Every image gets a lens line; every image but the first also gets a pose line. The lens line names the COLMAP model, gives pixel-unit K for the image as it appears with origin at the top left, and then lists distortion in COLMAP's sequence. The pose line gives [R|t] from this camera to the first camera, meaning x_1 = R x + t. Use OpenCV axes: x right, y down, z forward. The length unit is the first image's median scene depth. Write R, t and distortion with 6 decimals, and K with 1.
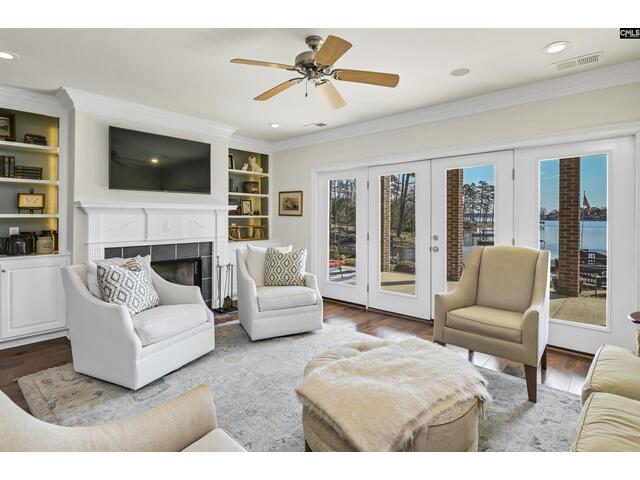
lens RADIAL K [[335.0, 0, 320.6], [0, 335.0, 222.4], [0, 0, 1]] dist [-0.002726, -0.000696]
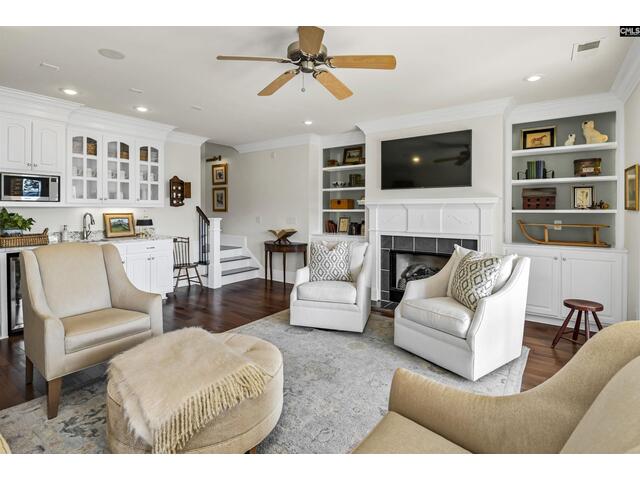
lens RADIAL K [[335.0, 0, 320.6], [0, 335.0, 222.4], [0, 0, 1]] dist [-0.002726, -0.000696]
pose [[0.109688, 0.033292, -0.993408, 0.564695], [-0.022582, 0.999264, 0.030994, -0.007144], [0.993710, 0.019033, 0.110359, 0.568387]]
